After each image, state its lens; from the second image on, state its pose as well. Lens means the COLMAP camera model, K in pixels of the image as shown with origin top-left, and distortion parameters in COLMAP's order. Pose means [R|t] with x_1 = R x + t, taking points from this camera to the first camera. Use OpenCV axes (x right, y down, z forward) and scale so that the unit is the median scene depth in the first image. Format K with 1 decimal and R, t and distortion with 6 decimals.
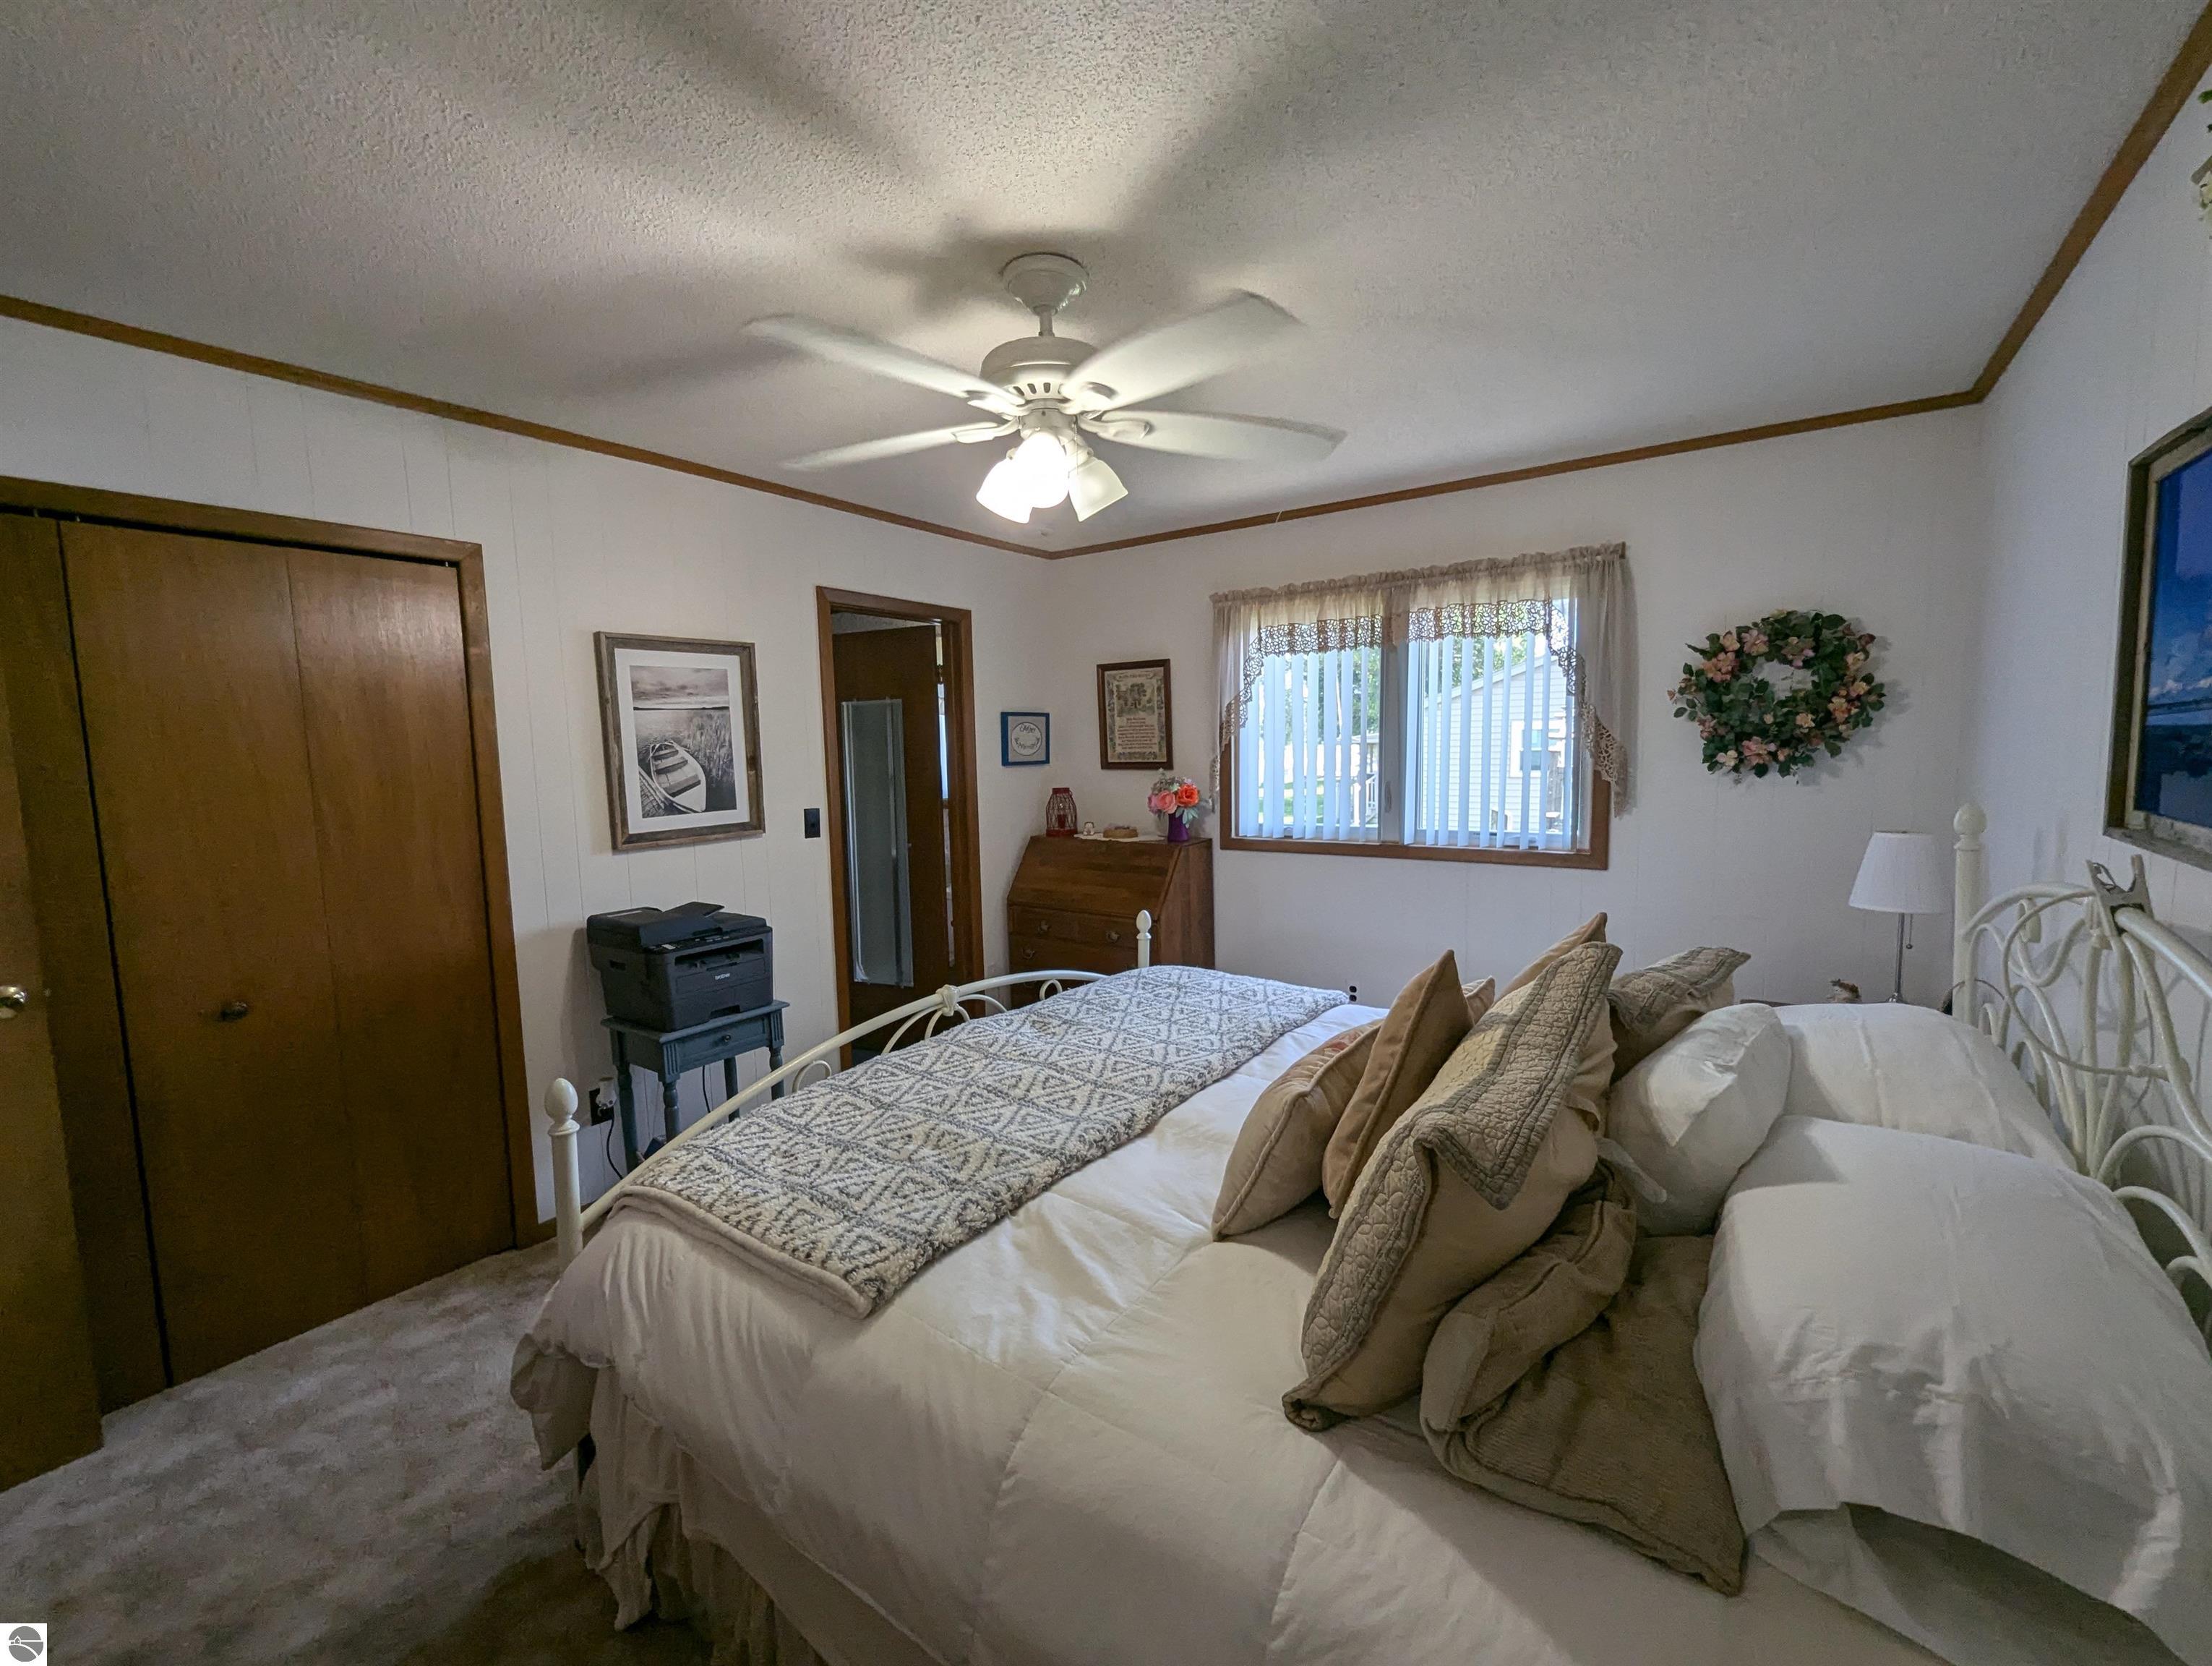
lens RADIAL K [[923.3, 0, 1107.3], [0, 923.3, 828.9], [0, 0, 1]] dist [0.000967, -0.000778]
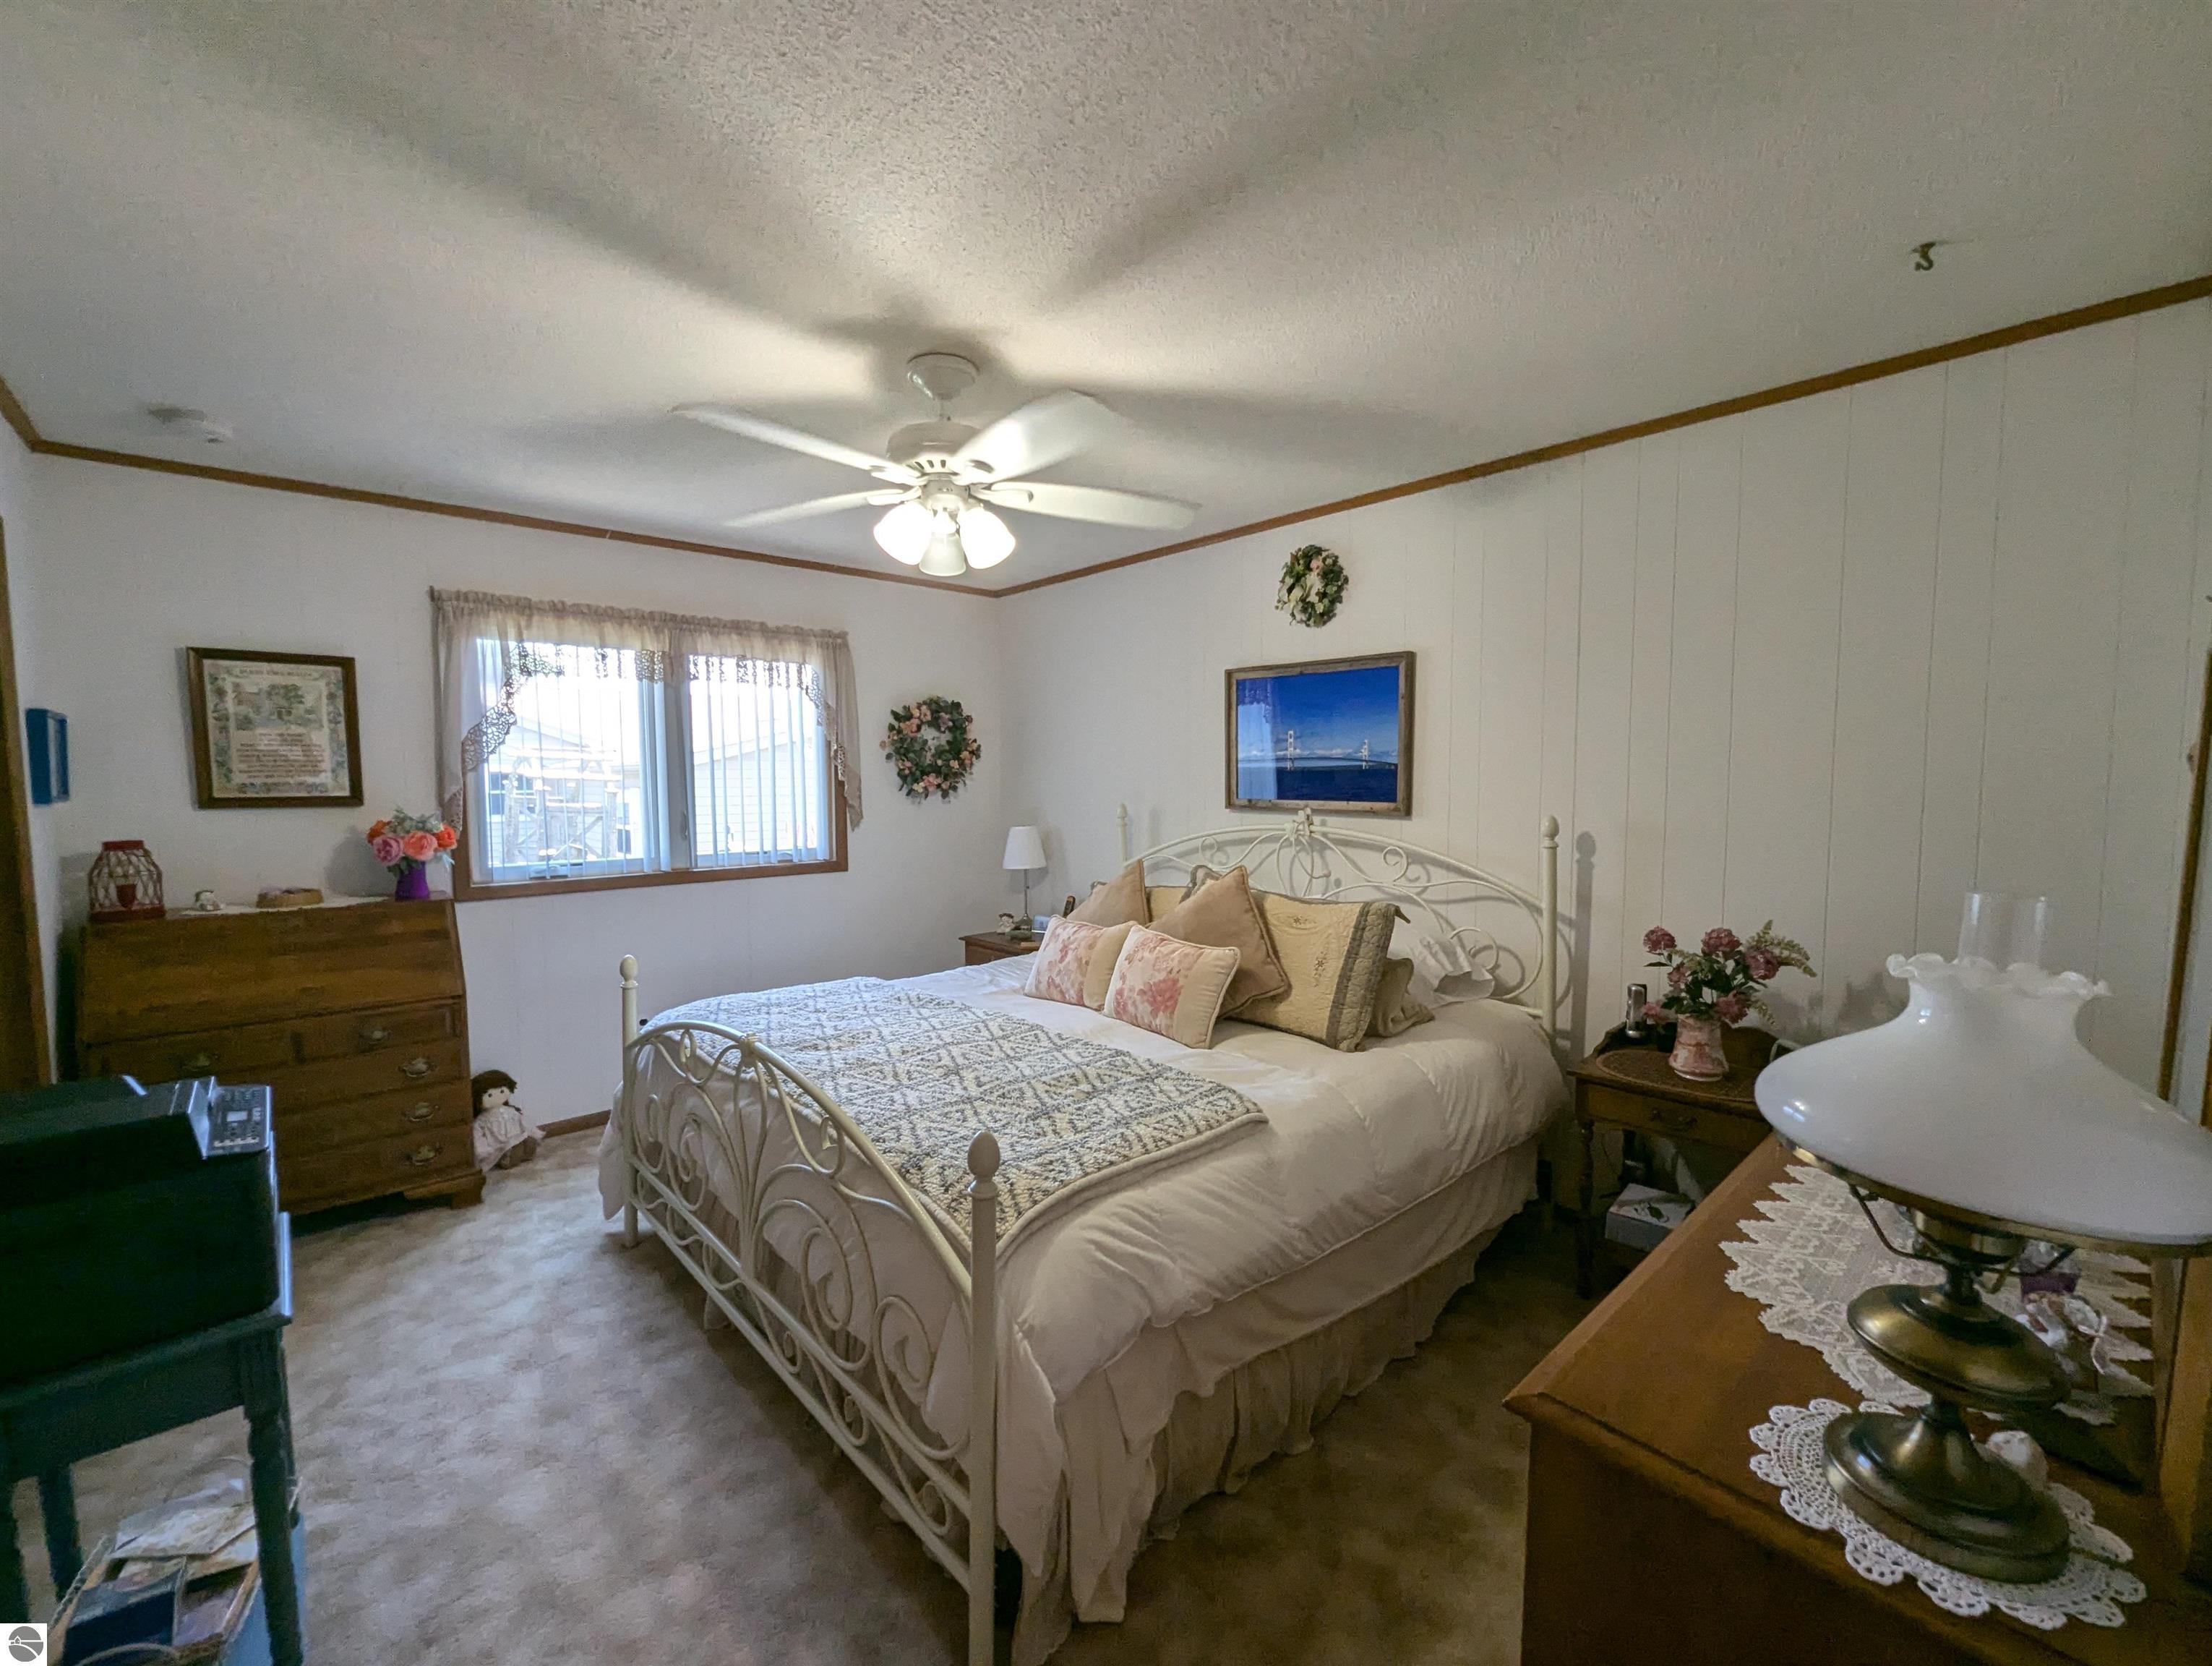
lens RADIAL K [[923.3, 0, 1100.8], [0, 923.3, 833.5], [0, 0, 1]] dist [0.000967, -0.000778]
pose [[0.229901, -0.042783, 0.972273, -0.684623], [0.088573, 0.995807, 0.022875, -0.008383], [-0.969175, 0.080858, 0.232727, 0.326334]]
